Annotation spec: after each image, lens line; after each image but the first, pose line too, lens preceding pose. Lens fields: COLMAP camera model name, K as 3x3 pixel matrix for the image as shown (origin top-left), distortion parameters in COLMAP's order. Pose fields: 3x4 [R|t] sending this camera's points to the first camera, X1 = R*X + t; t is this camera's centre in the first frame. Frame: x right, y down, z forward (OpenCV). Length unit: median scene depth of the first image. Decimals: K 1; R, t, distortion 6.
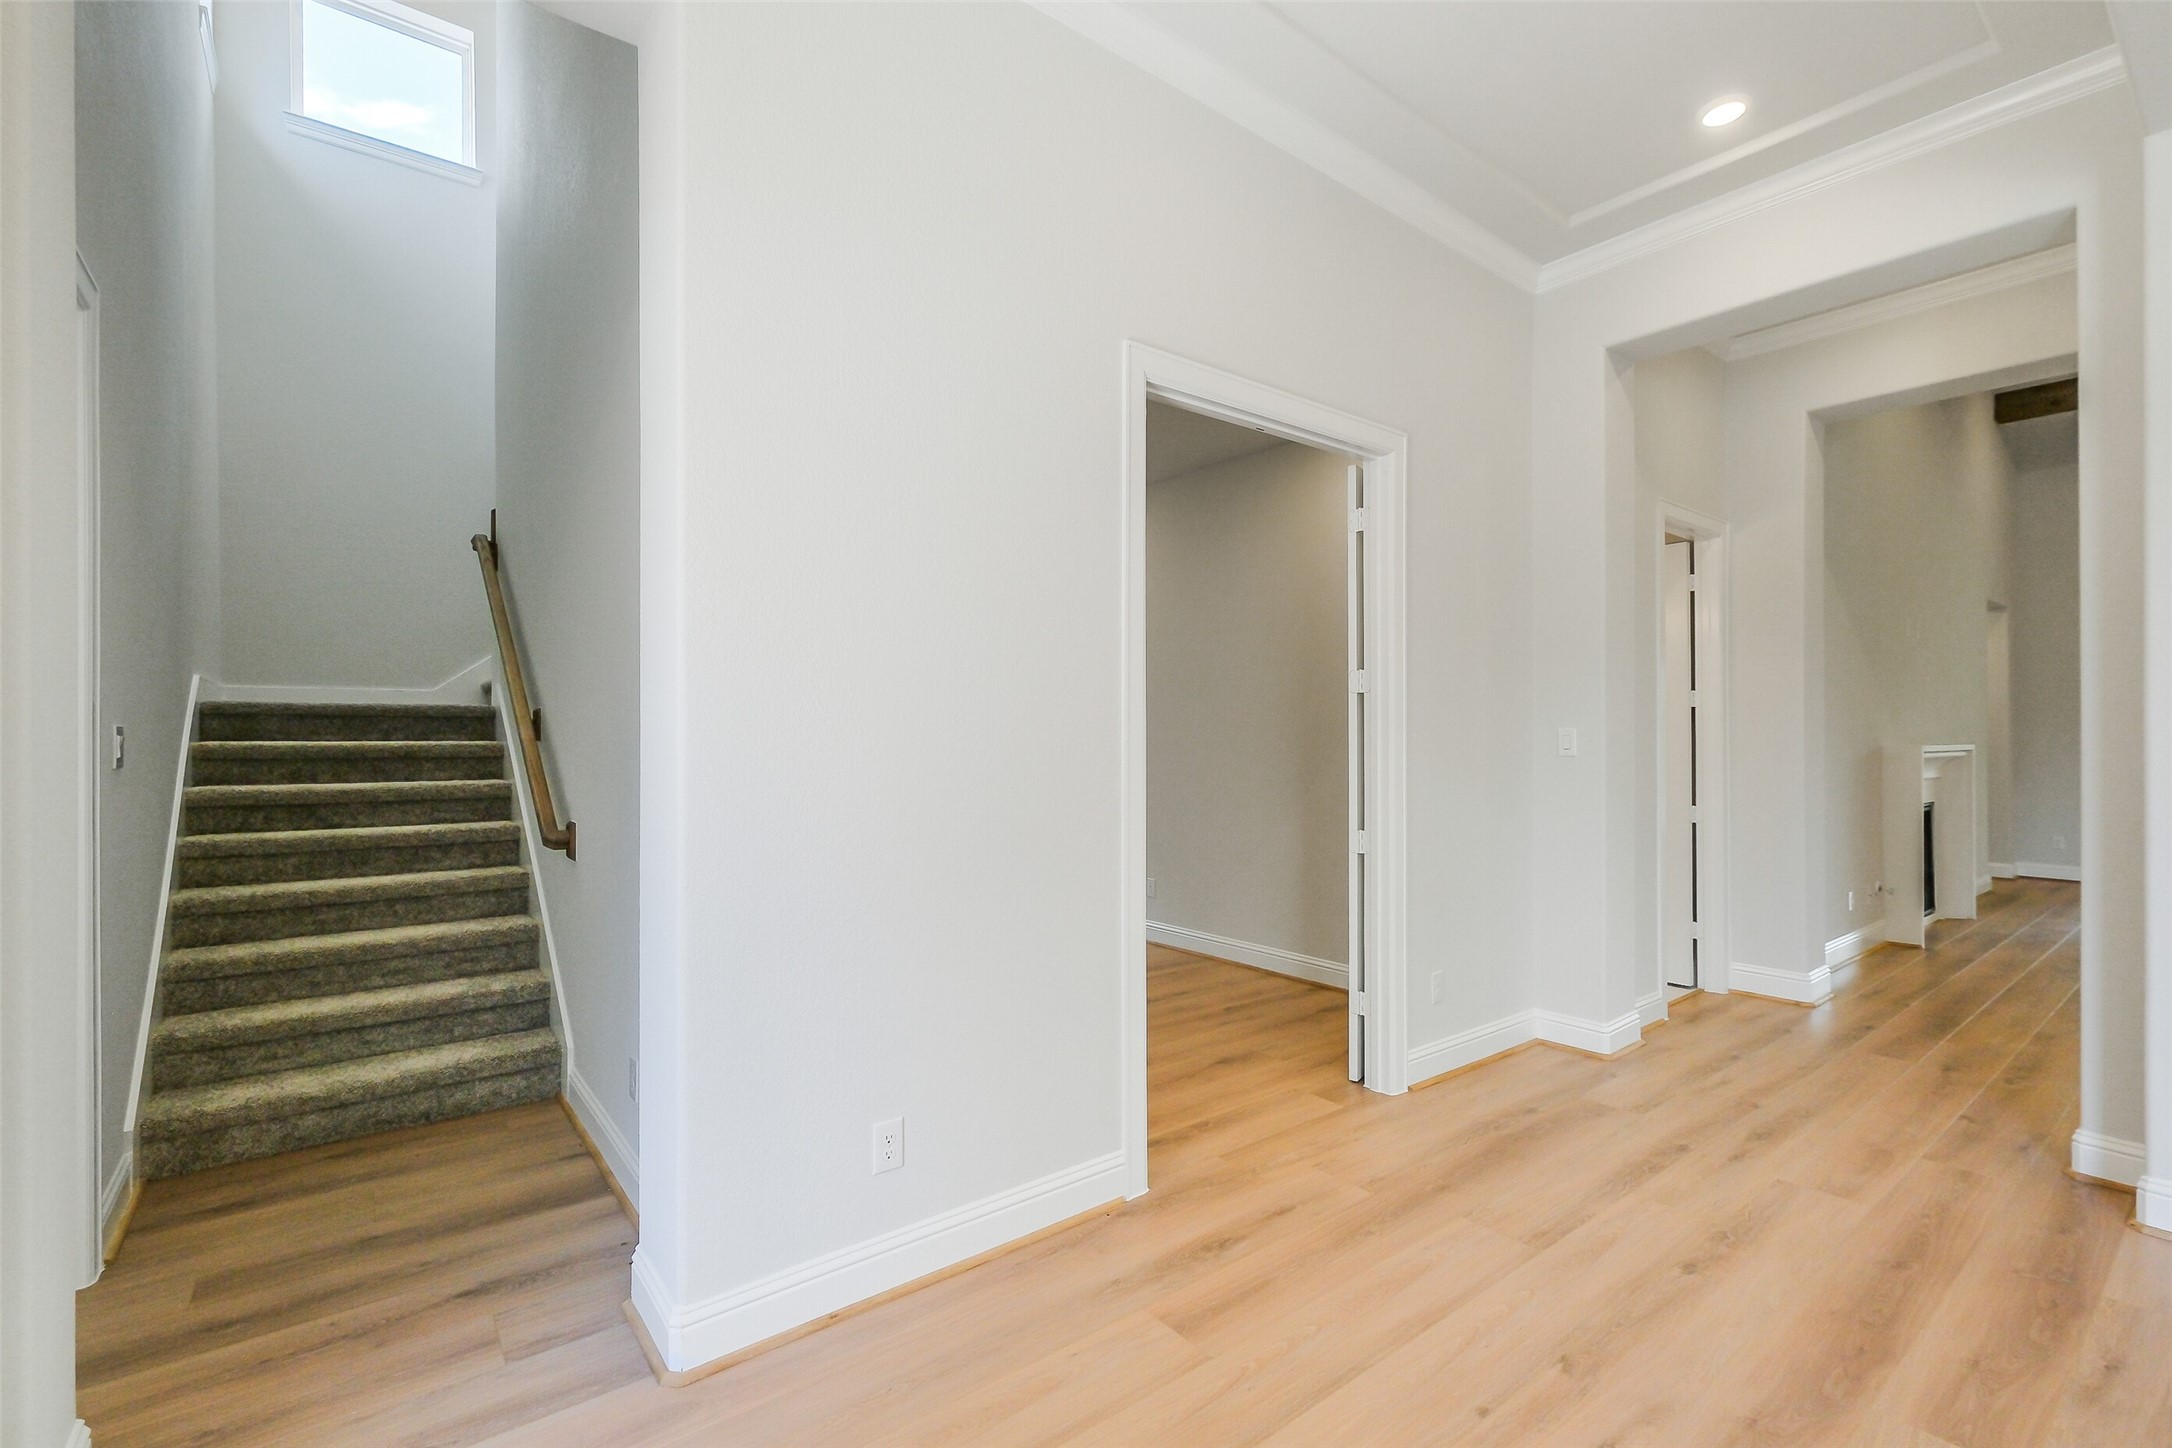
lens RADIAL K [[953.7, 0, 1095.1], [0, 953.7, 733.1], [0, 0, 1]] dist [-0.000025, 0.000286]
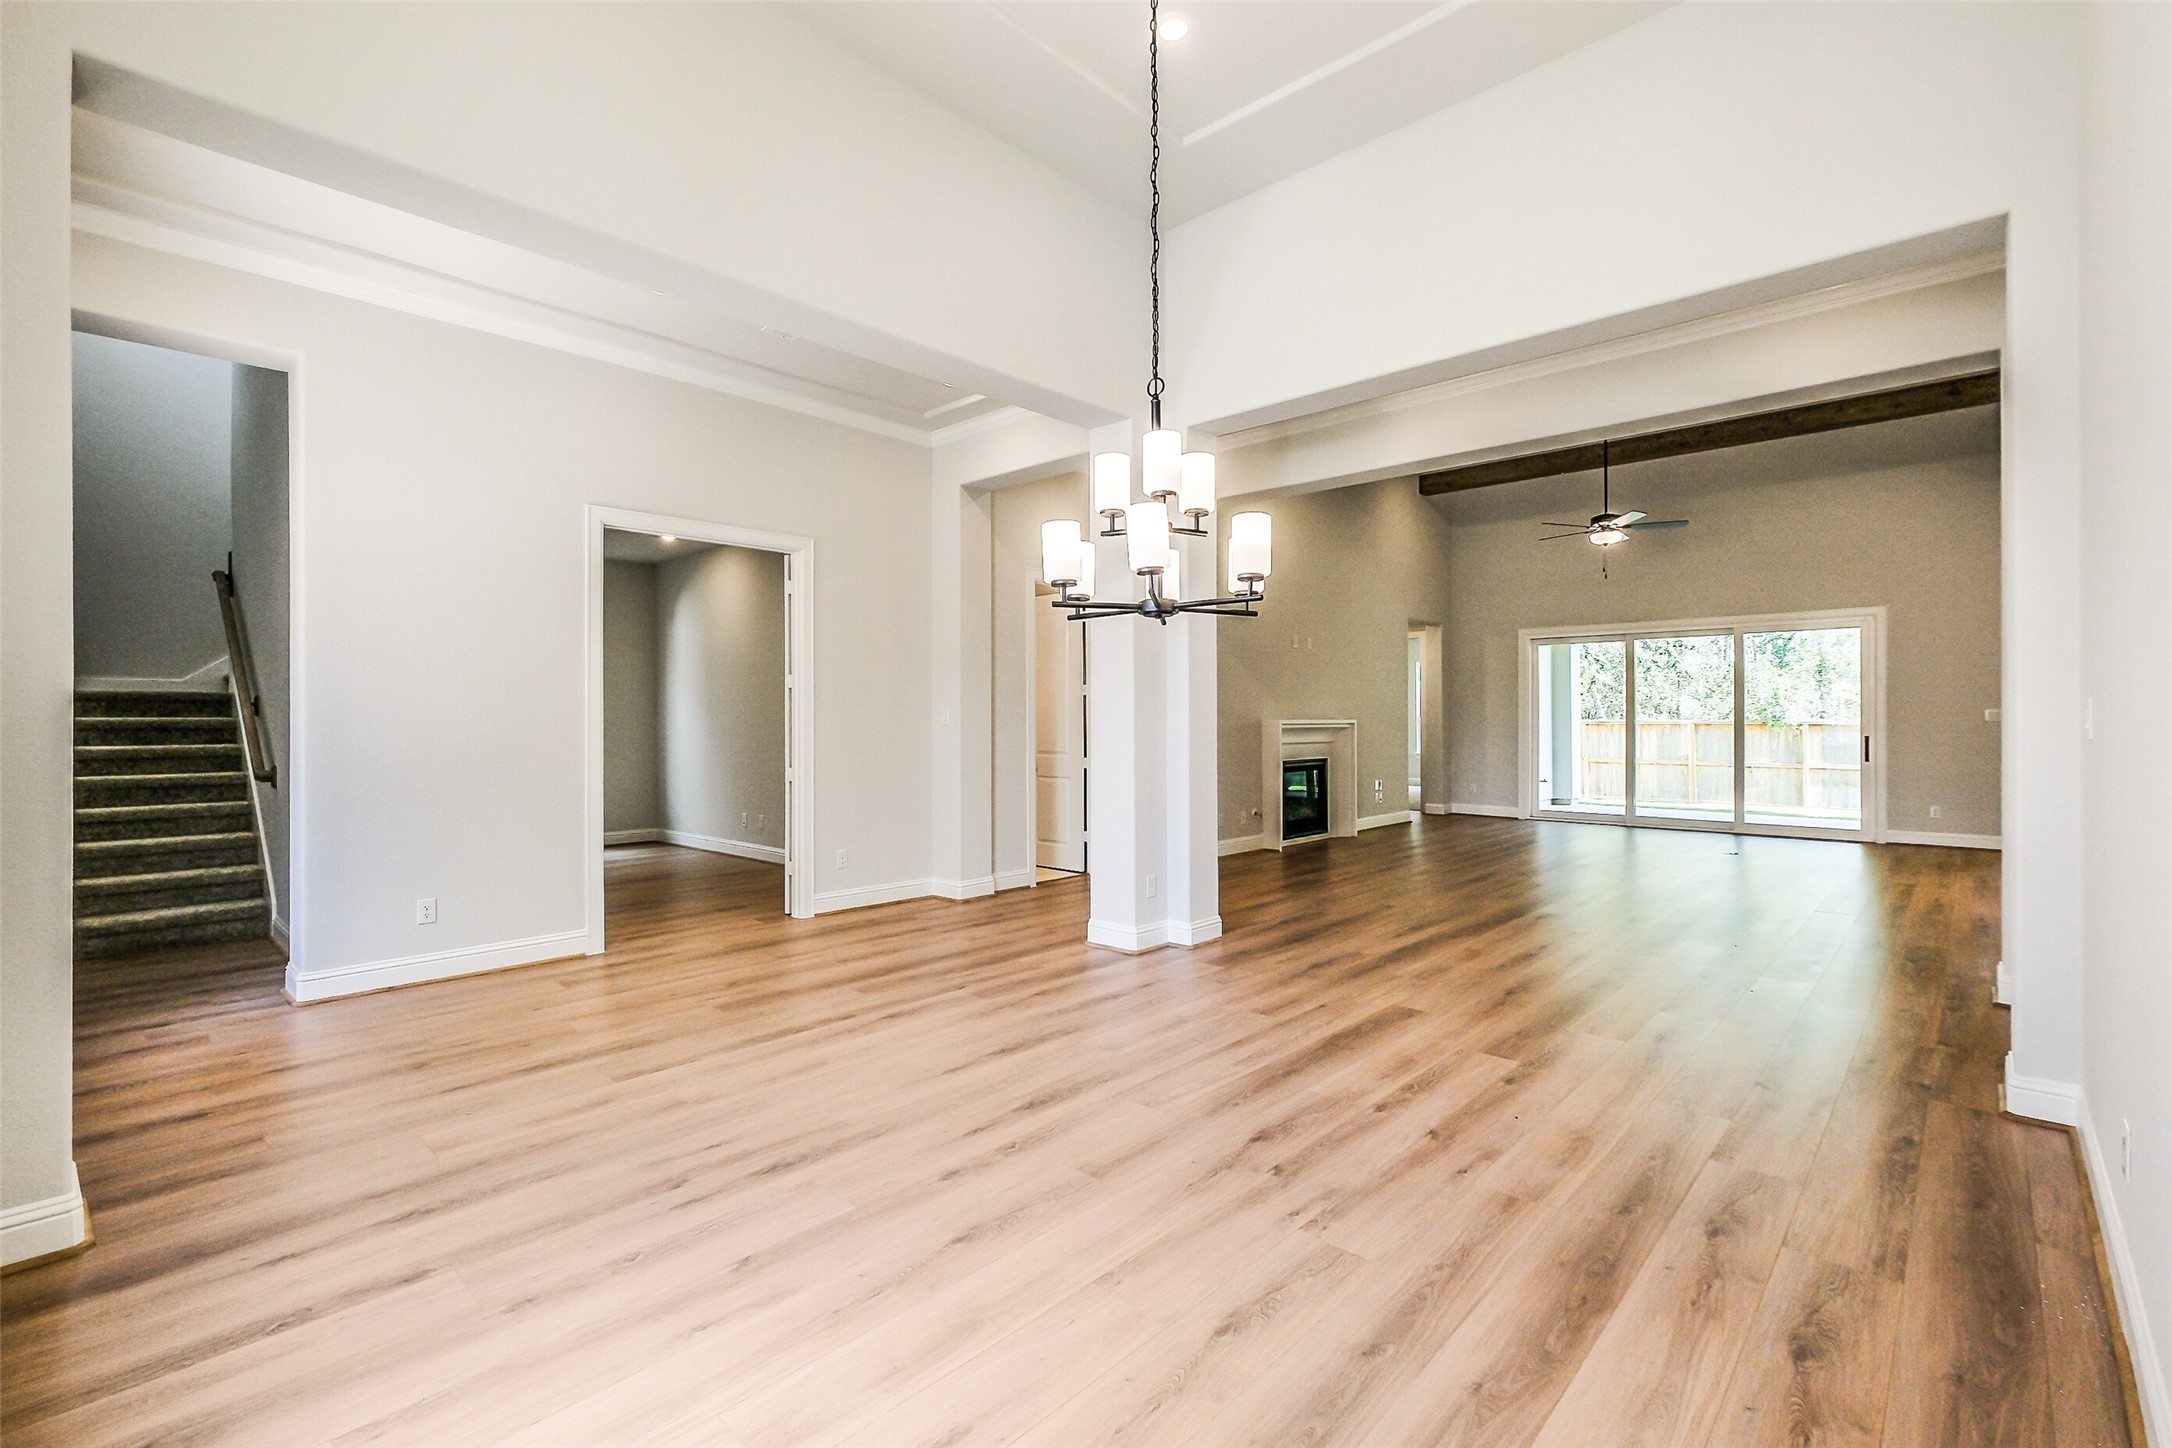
lens RADIAL K [[943.5, 0, 1091.3], [0, 943.5, 716.6], [0, 0, 1]] dist [0.001069, 0.000606]
pose [[0.988623, -0.000954, 0.150414, 0.542763], [0.000419, 0.999993, 0.003593, 0.003805], [-0.150416, -0.003489, 0.988617, -0.743995]]
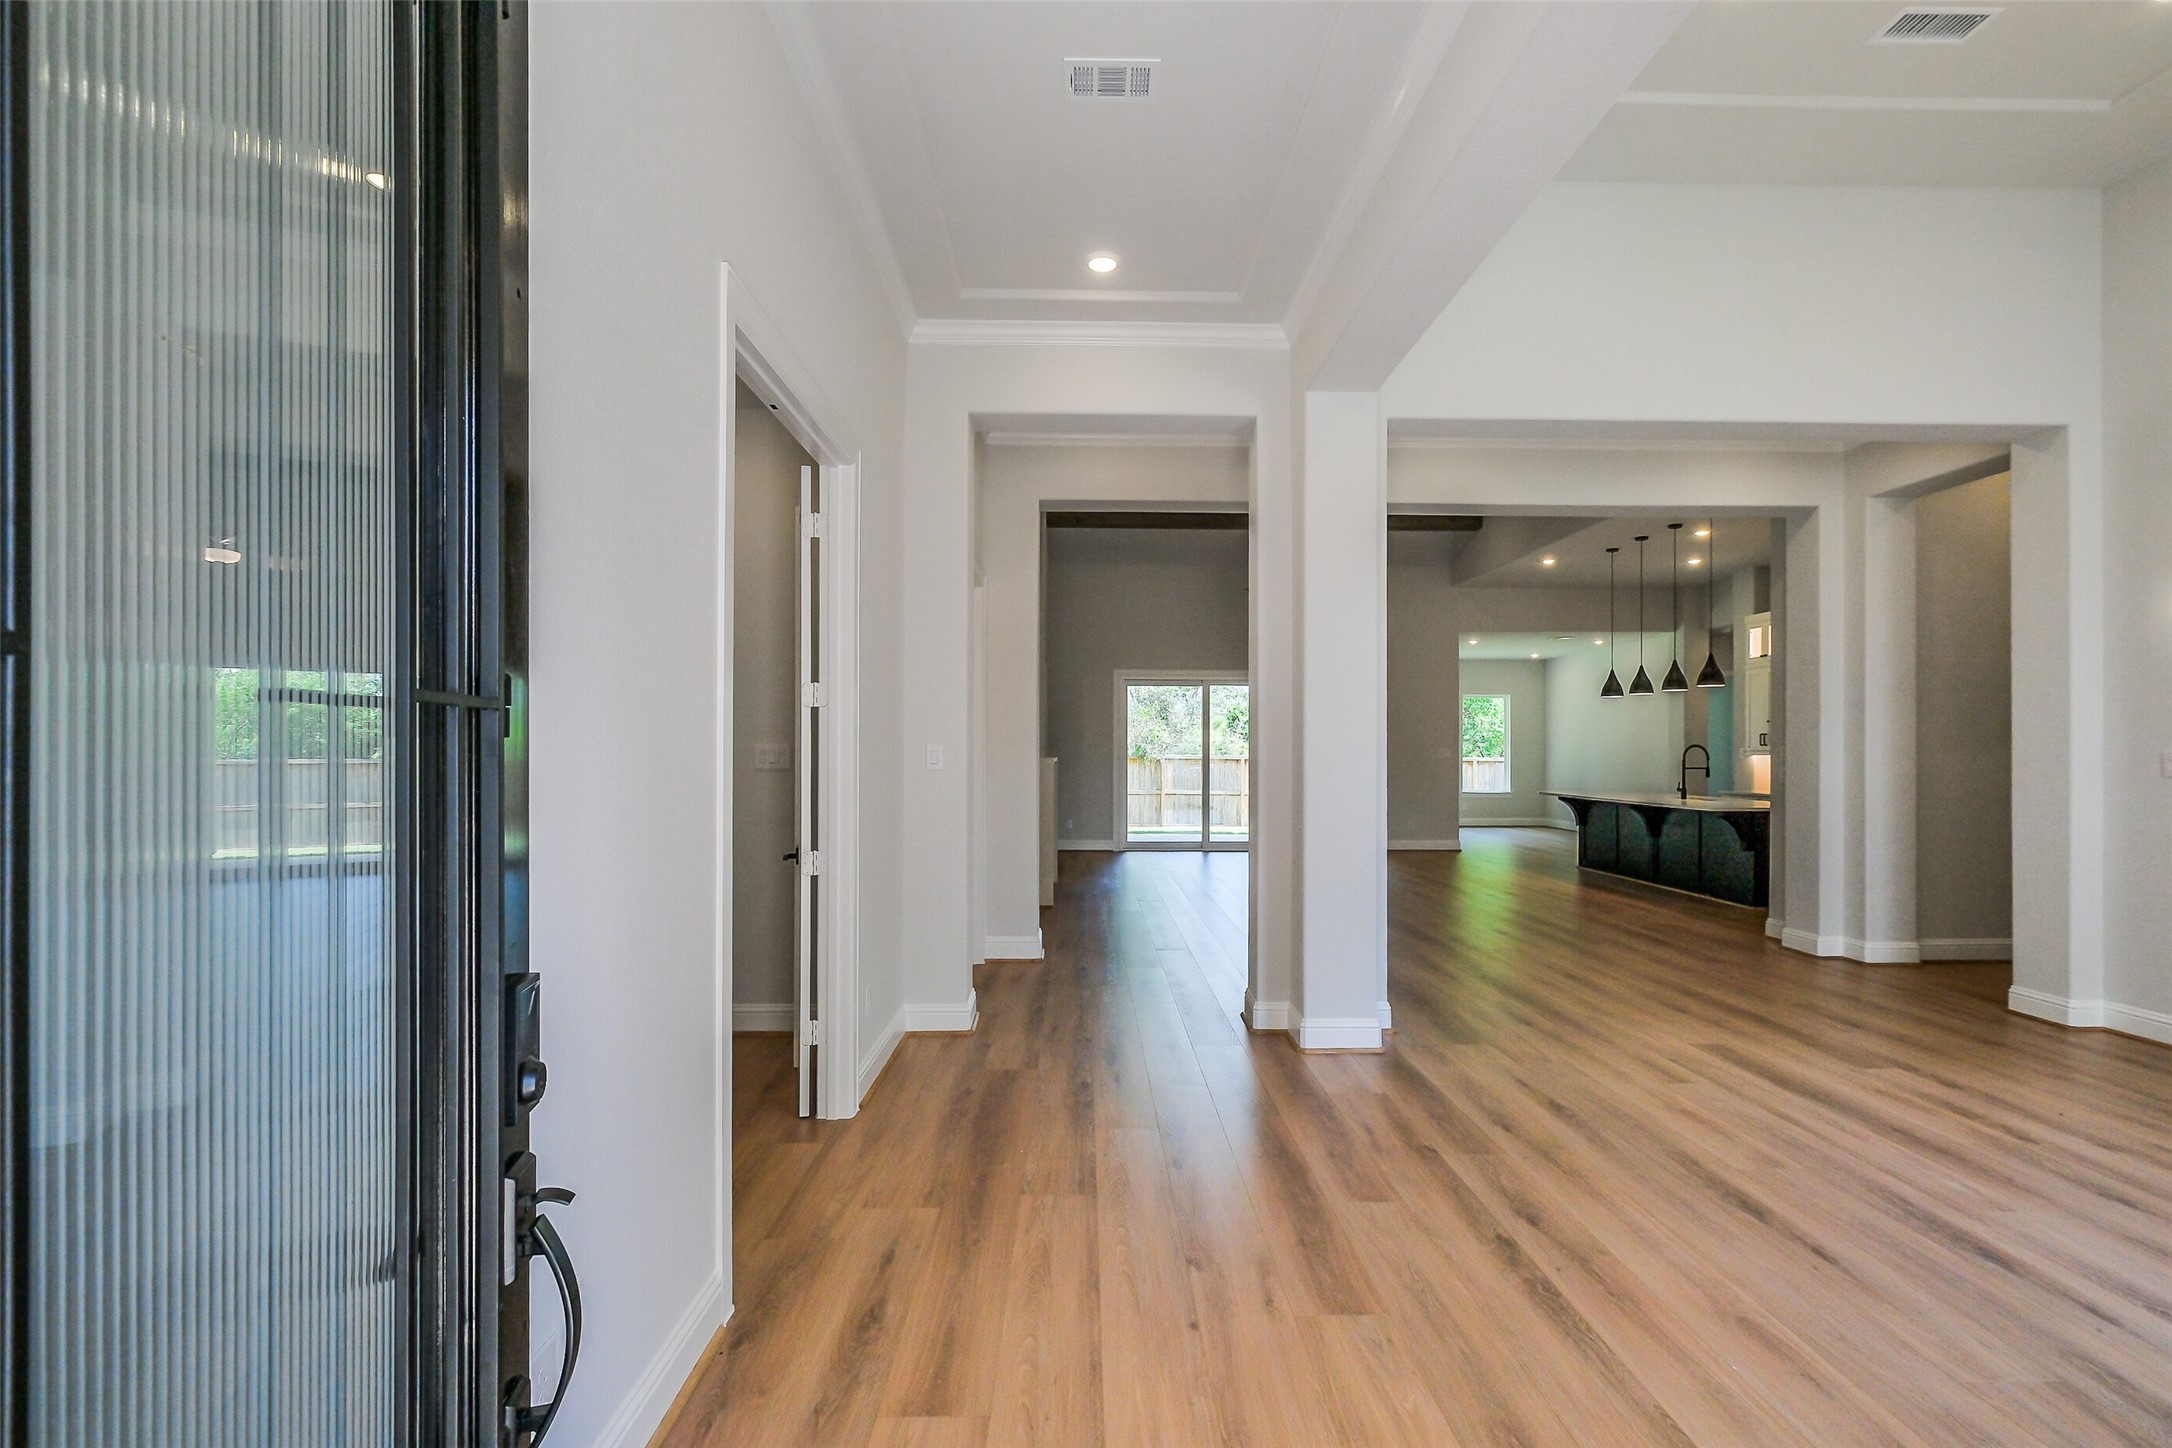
lens RADIAL K [[971.1, 0, 1095.5], [0, 971.1, 743.1], [0, 0, 1]] dist [-0.001513, -0.000108]
pose [[0.609145, 0.007263, 0.793026, -0.310563], [-0.004719, 0.999974, -0.005533, -0.001343], [-0.793045, -0.000372, 0.609163, 0.181142]]
